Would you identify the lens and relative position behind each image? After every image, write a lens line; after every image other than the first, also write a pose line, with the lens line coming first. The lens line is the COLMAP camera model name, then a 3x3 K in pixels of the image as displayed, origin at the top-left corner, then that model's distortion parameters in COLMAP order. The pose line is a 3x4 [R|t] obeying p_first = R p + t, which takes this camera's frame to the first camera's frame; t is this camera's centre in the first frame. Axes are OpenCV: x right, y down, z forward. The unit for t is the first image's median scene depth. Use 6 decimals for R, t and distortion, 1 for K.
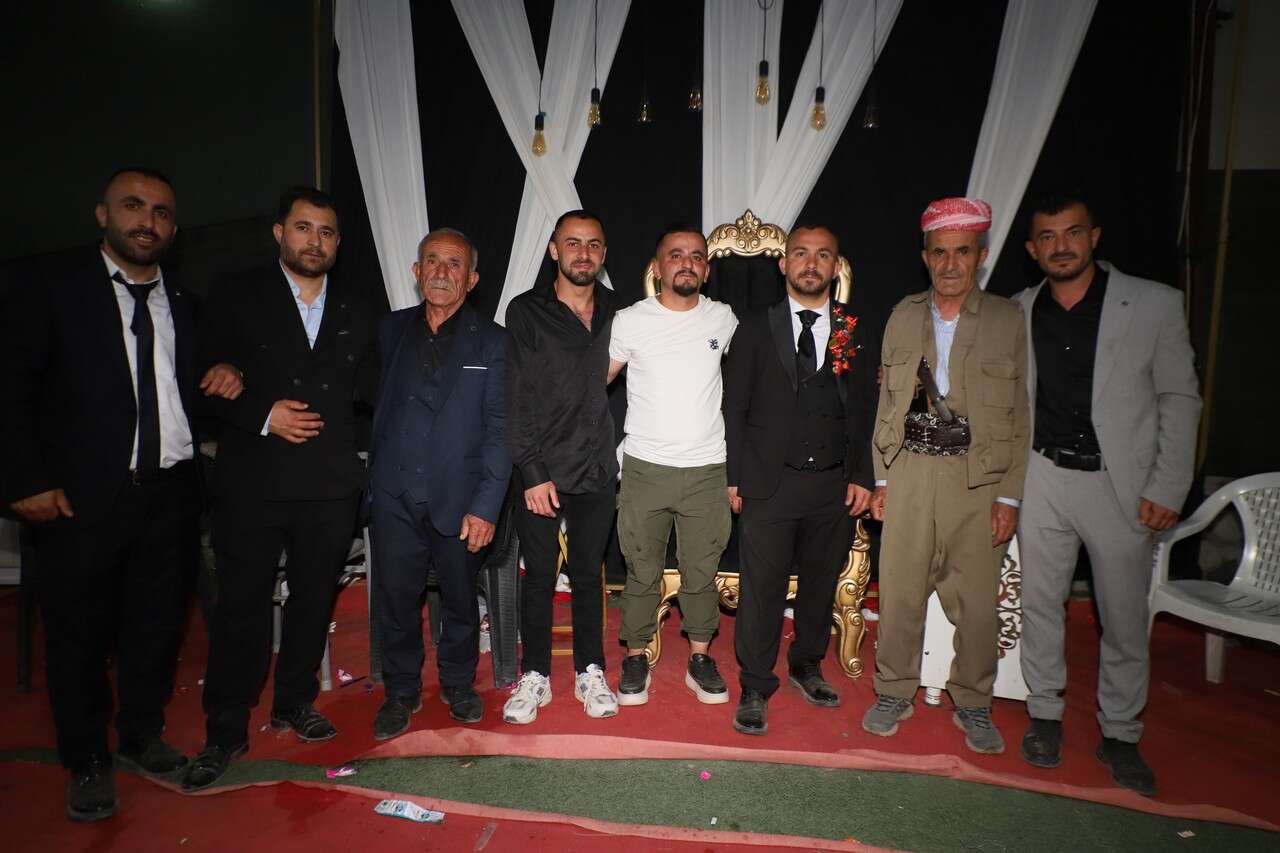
lens RADIAL K [[835.6, 0, 640.0], [0, 835.6, 426.5], [0, 0, 1]] dist [0.002017, 0.003324]
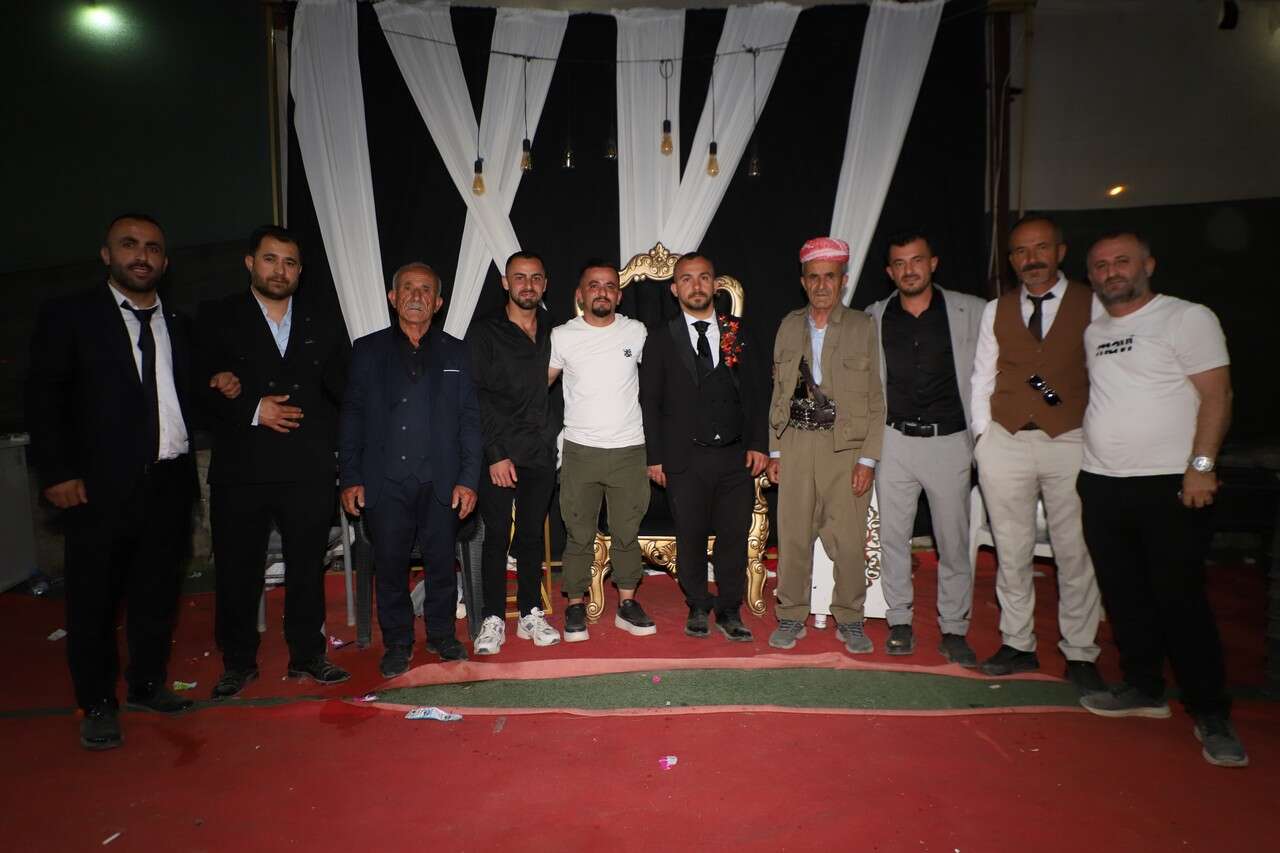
lens RADIAL K [[835.6, 0, 640.0], [0, 835.6, 426.5], [0, 0, 1]] dist [0.002017, 0.003324]
pose [[0.989910, -0.031857, 0.138070, -0.091963], [0.034570, 0.999253, -0.017298, 0.035760], [-0.137416, 0.021896, 0.990271, -0.240286]]
